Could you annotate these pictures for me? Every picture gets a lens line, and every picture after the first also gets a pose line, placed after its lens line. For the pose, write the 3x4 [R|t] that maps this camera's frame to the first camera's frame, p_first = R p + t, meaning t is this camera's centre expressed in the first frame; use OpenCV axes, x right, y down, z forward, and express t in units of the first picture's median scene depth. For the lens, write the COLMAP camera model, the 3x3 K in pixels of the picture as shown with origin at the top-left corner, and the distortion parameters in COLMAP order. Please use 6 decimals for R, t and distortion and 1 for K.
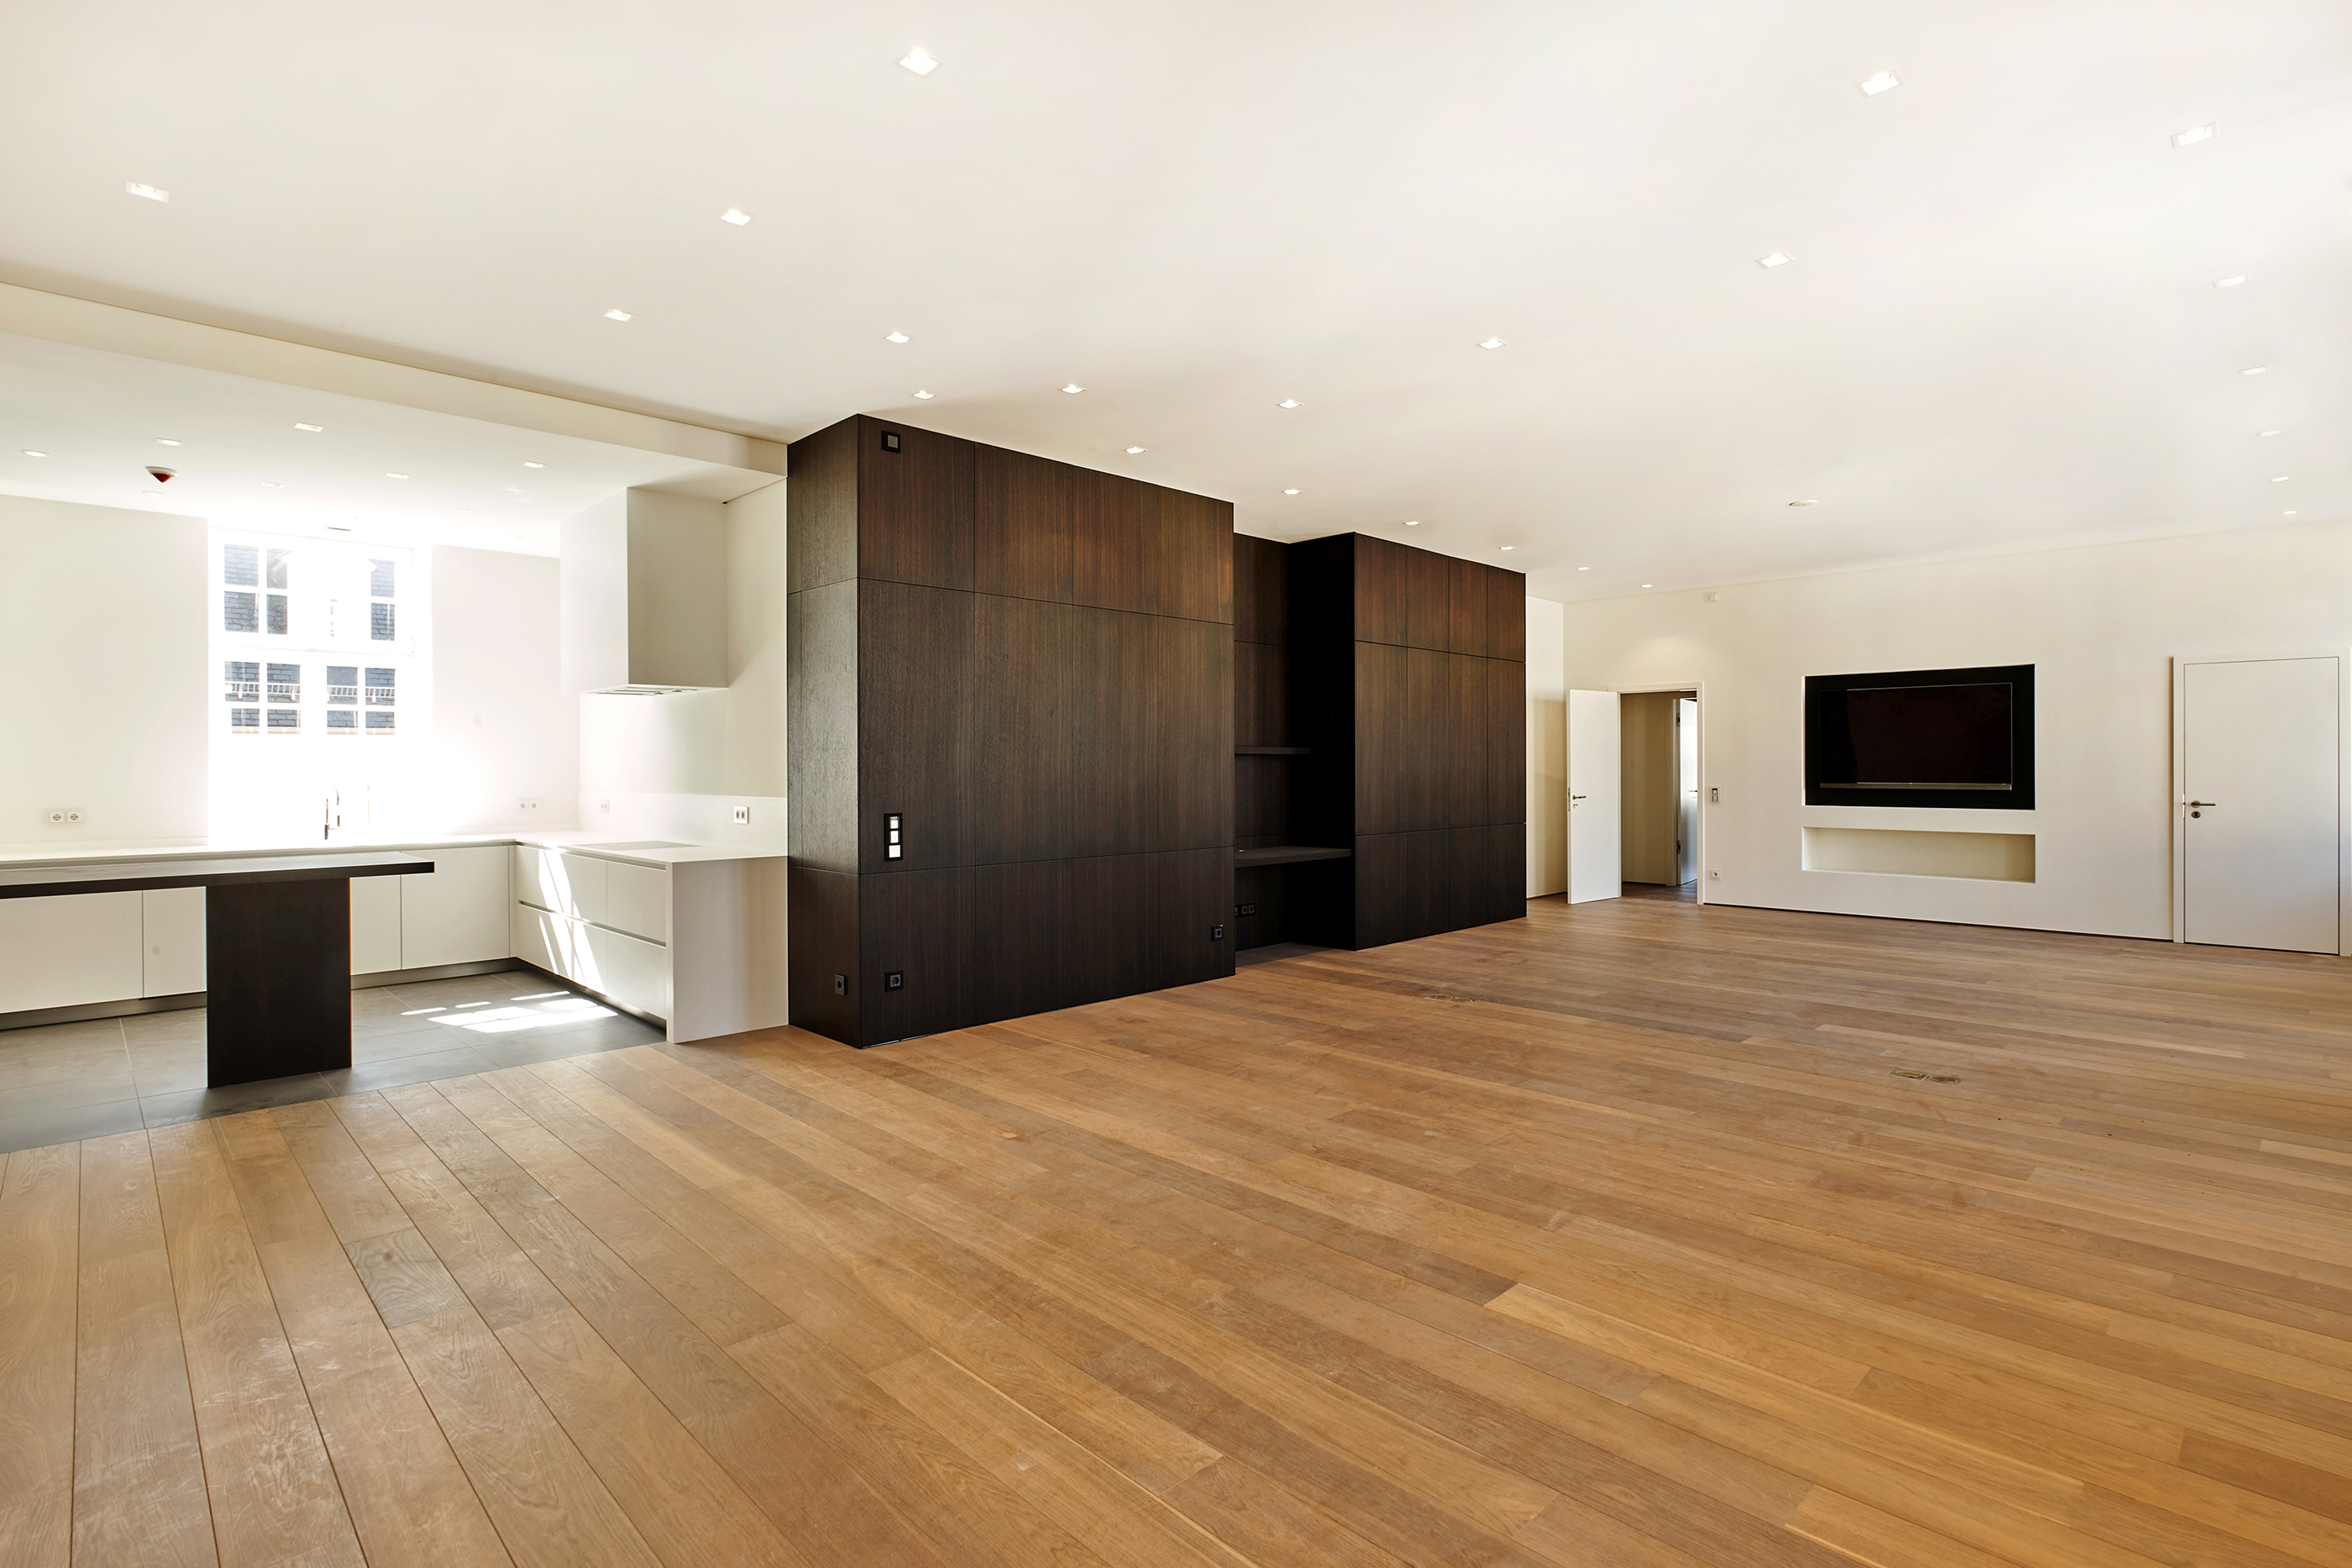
lens RADIAL K [[1156.8, 0, 1261.4], [0, 1156.8, 781.8], [0, 0, 1]] dist [-0.001638, 0.005342]
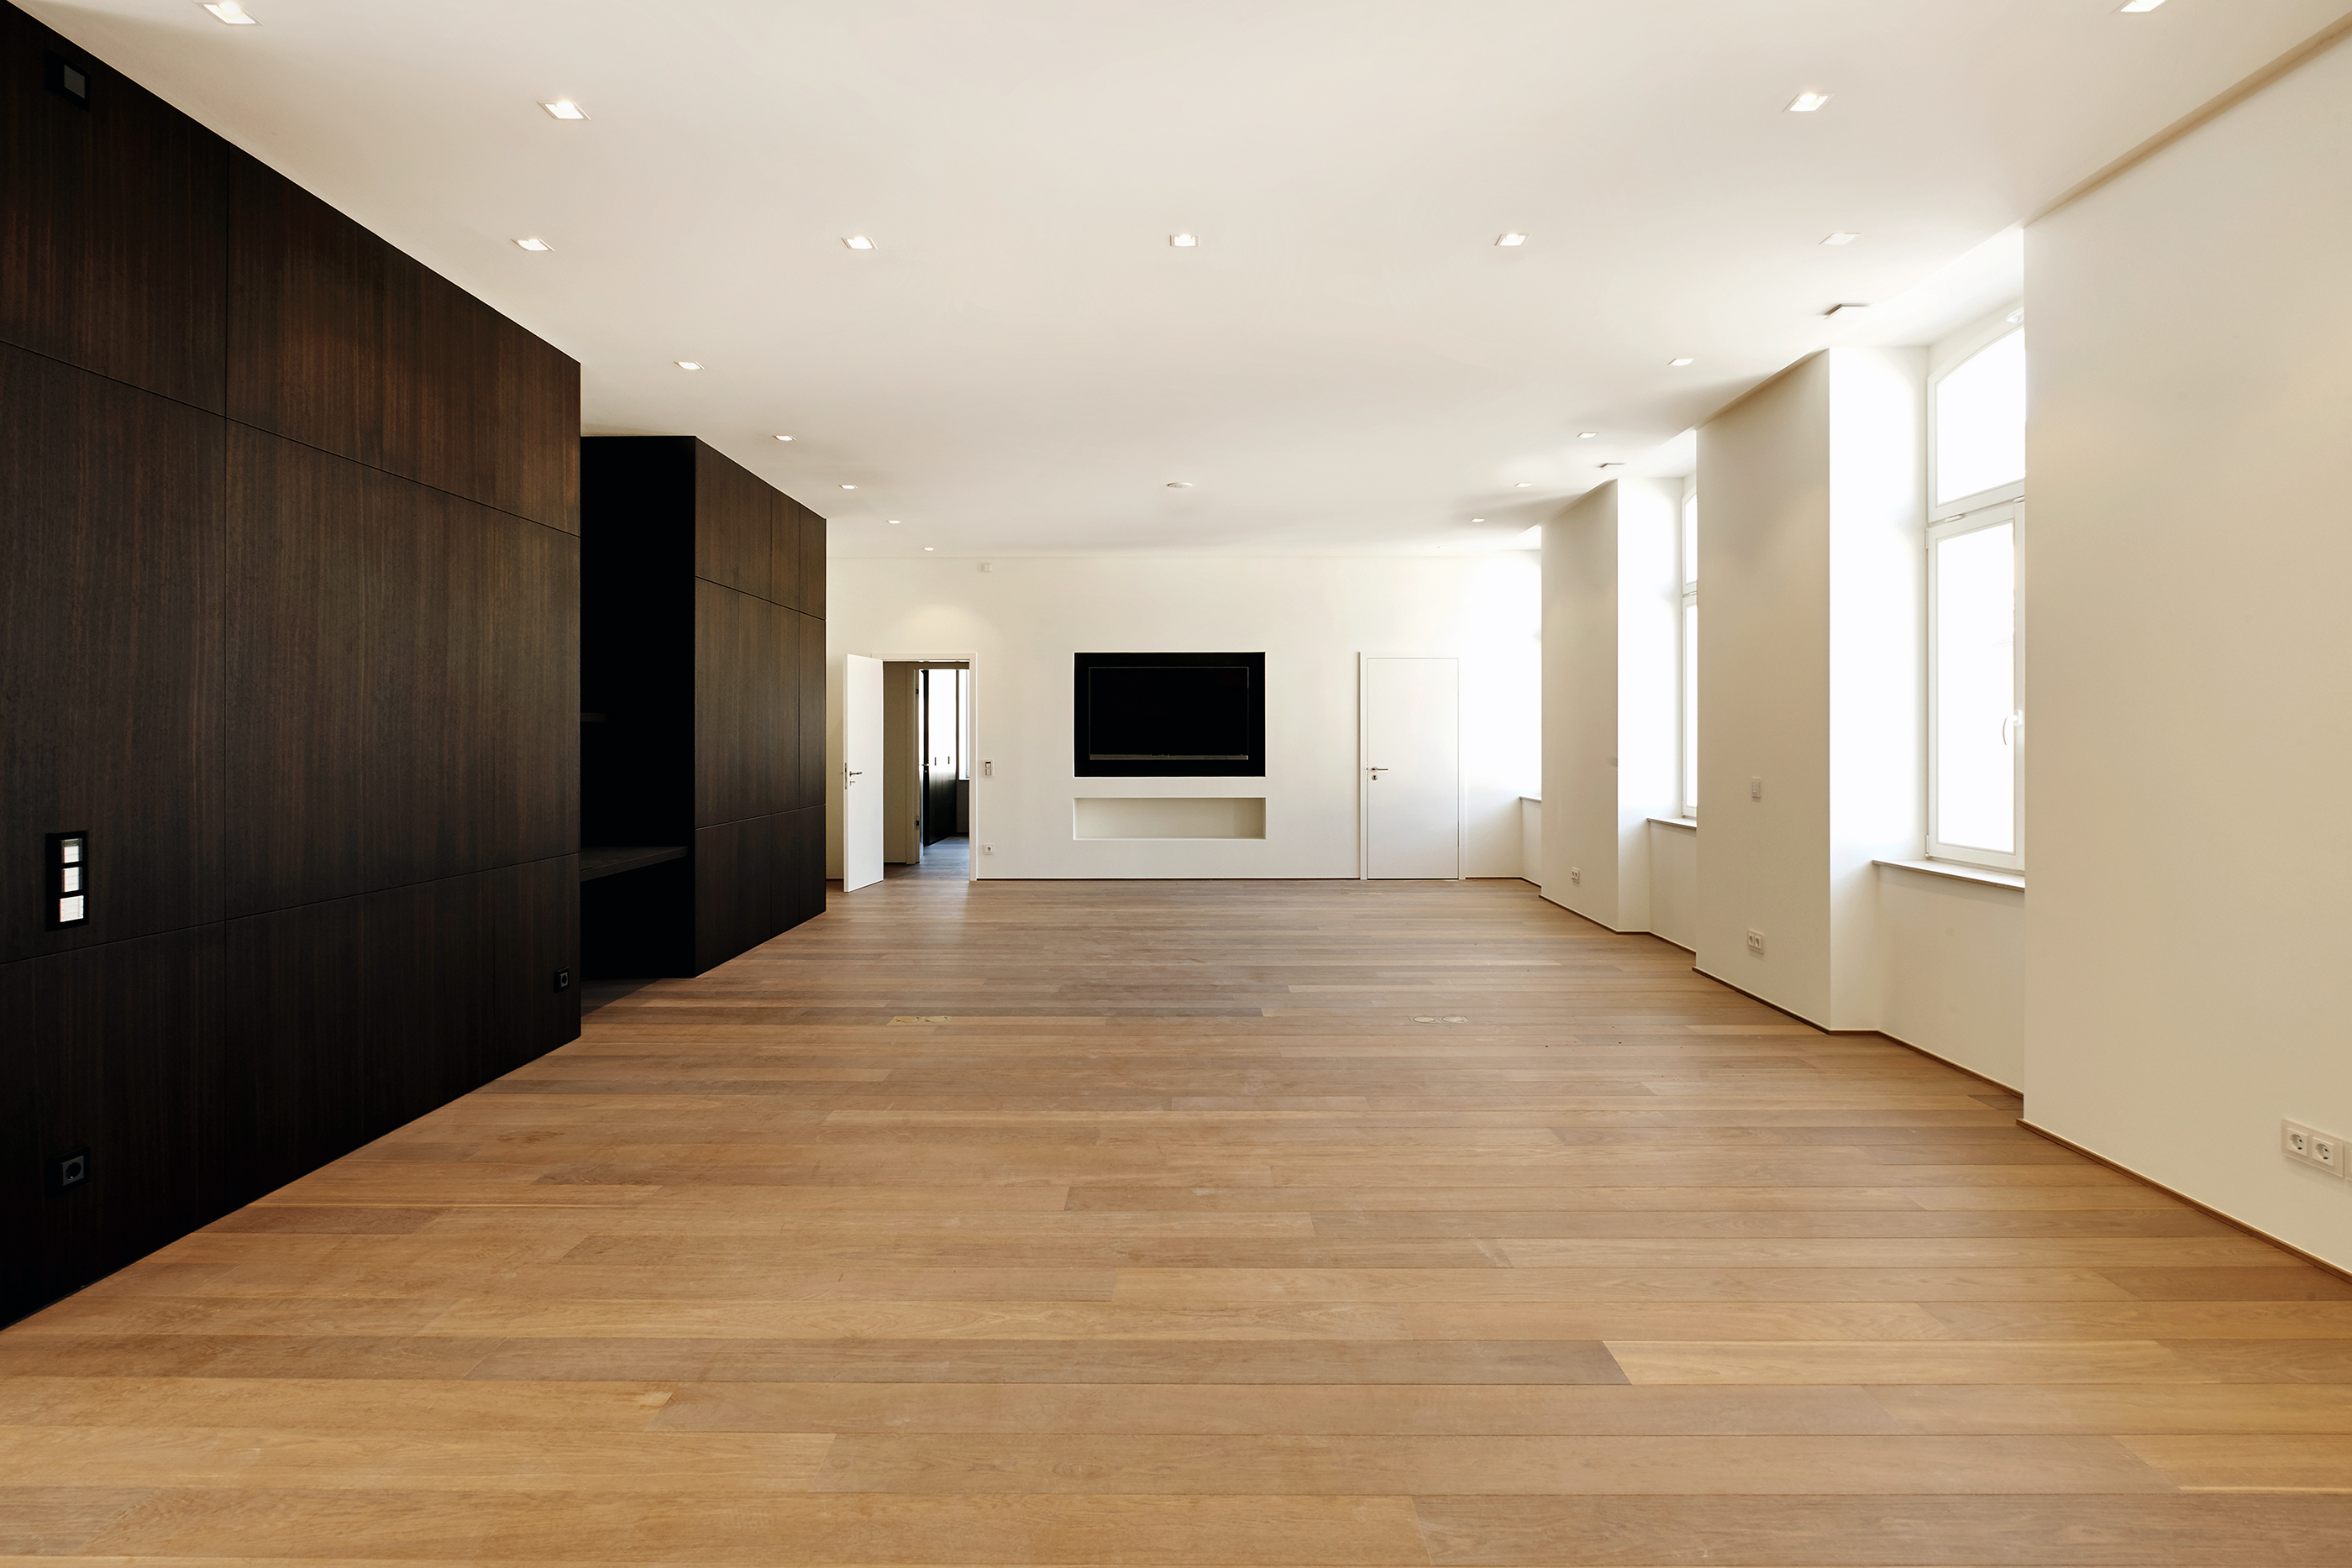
lens RADIAL K [[1164.7, 0, 1185.8], [0, 1164.7, 734.4], [0, 0, 1]] dist [-0.002774, 0.001605]
pose [[0.725666, 0.002848, 0.688041, -0.263443], [0.010287, 0.999835, -0.014989, -0.001762], [-0.687970, 0.017955, 0.725517, 0.258878]]
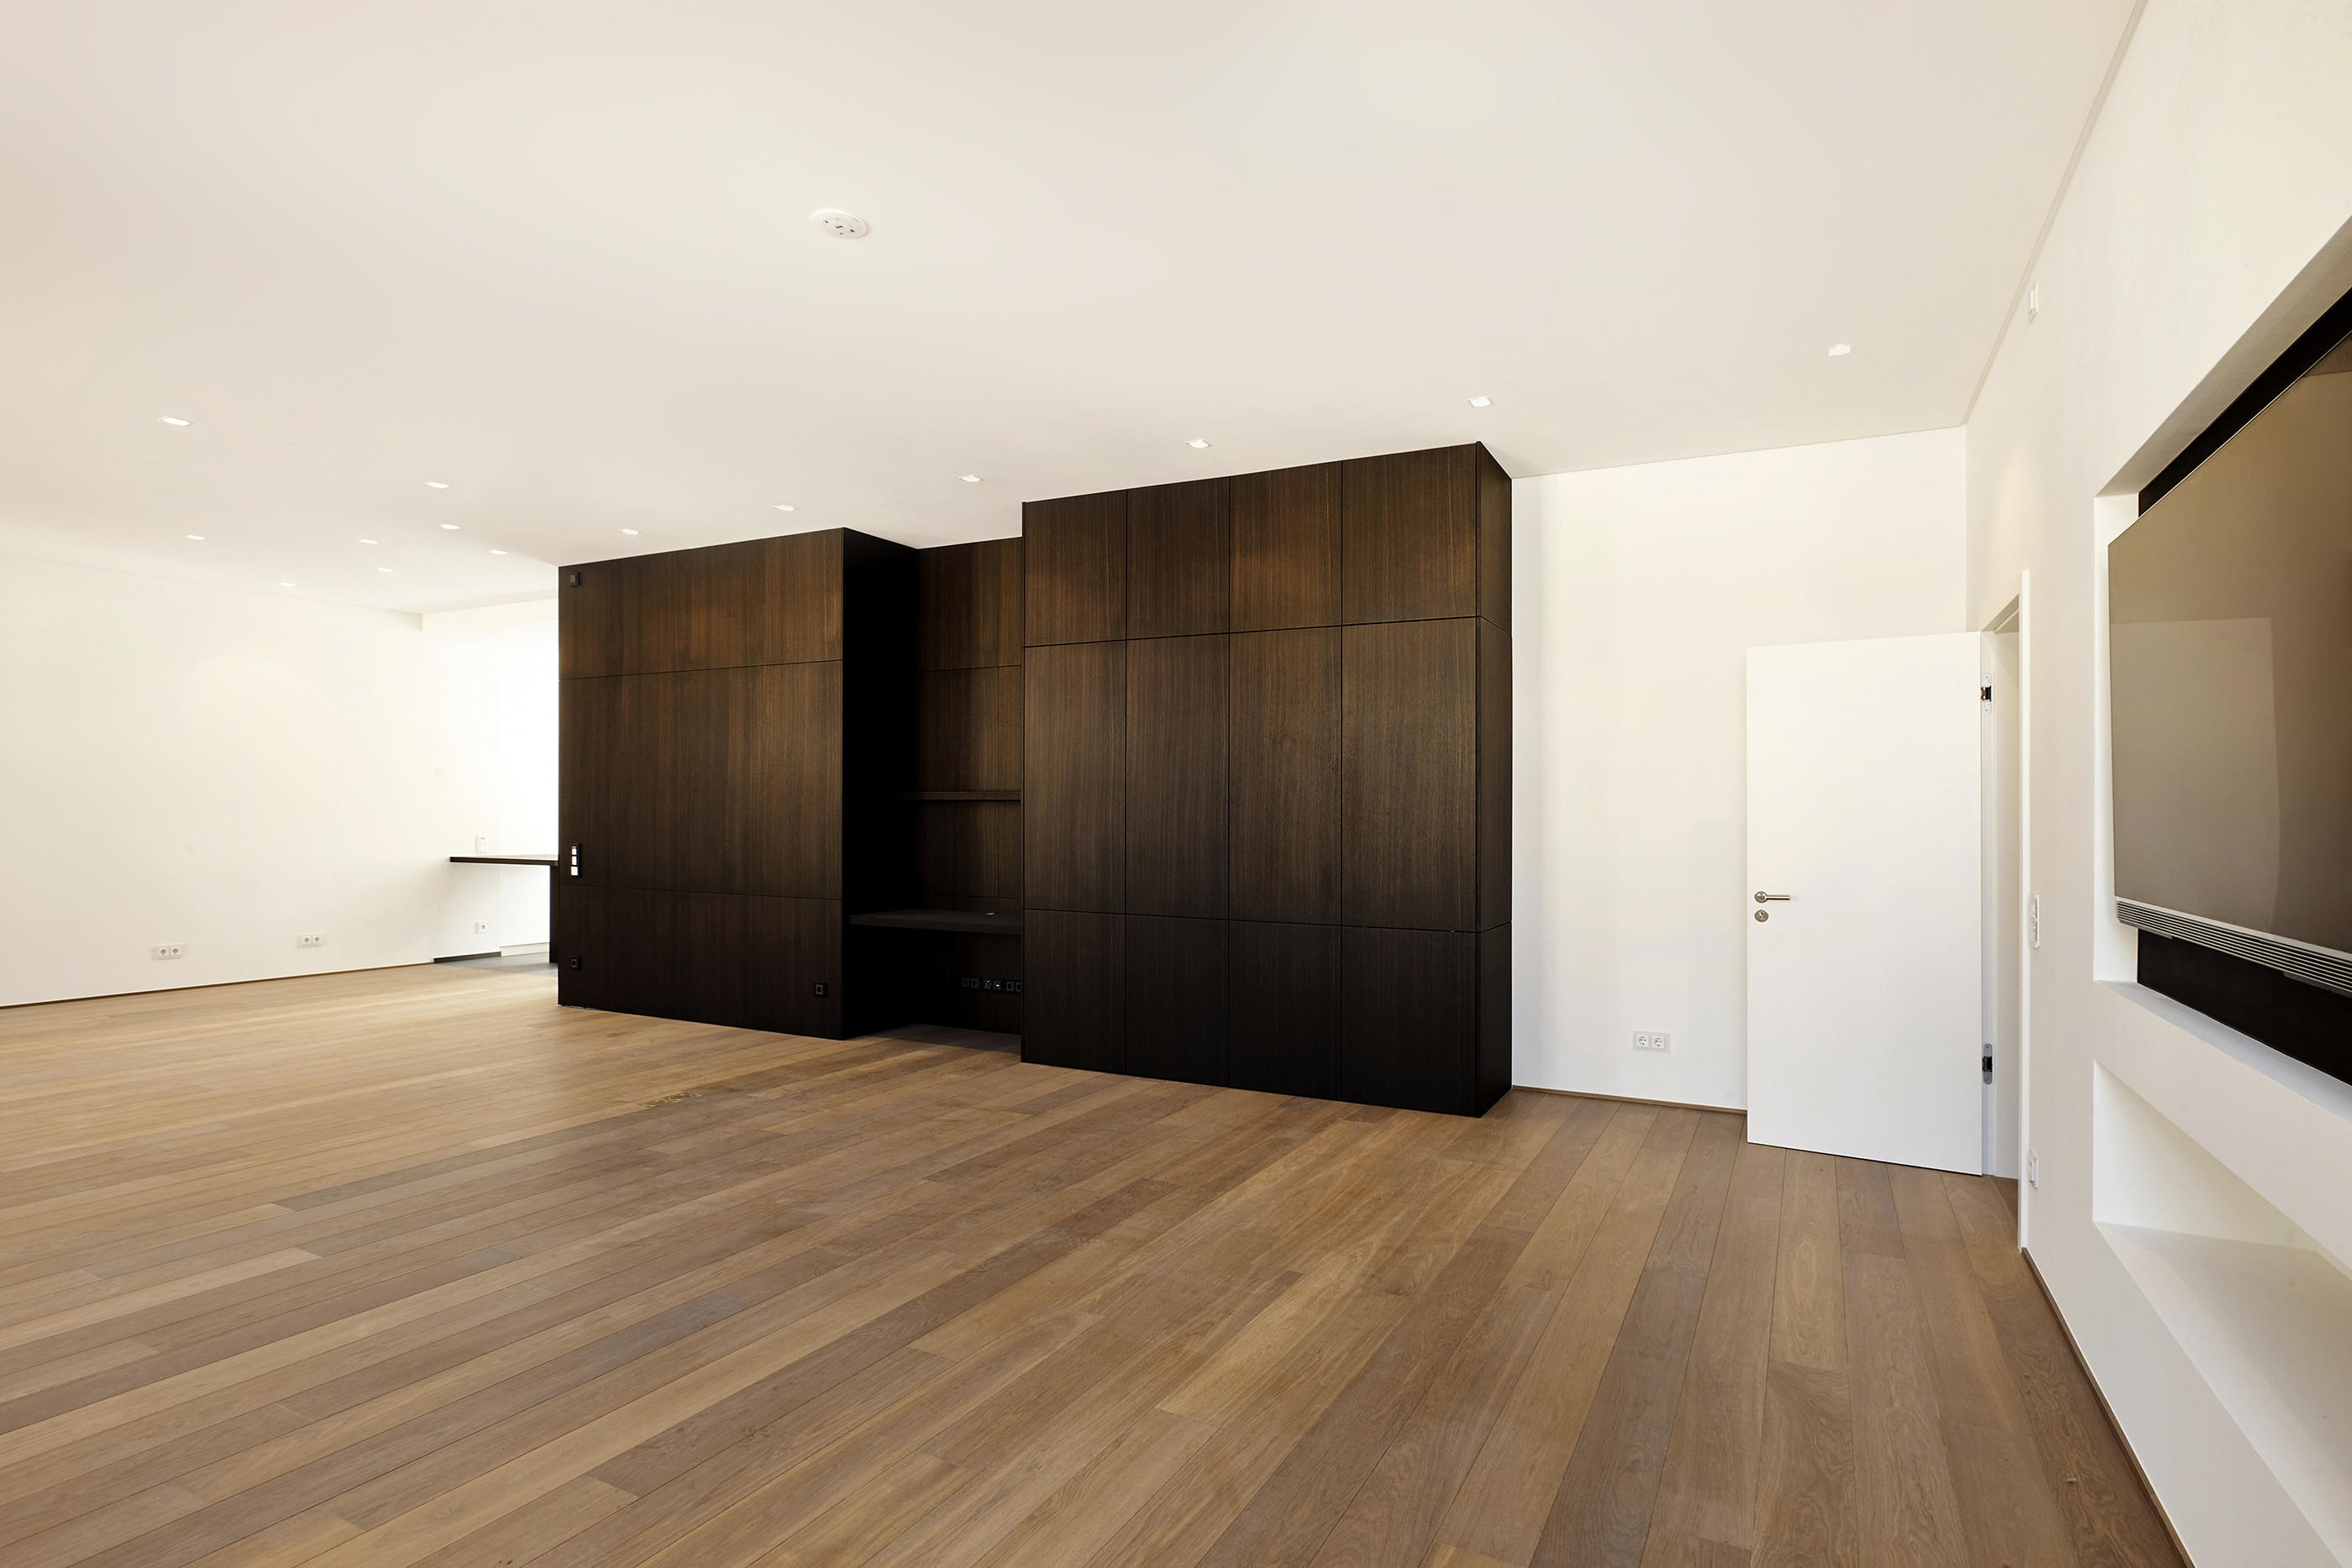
lens RADIAL K [[1156.8, 0, 1261.4], [0, 1156.8, 781.8], [0, 0, 1]] dist [-0.001638, 0.005342]
pose [[0.328678, -0.000487, -0.944442, 1.051795], [-0.014456, 0.999880, -0.005546, -0.042191], [0.944331, 0.015475, 0.328632, 1.106203]]
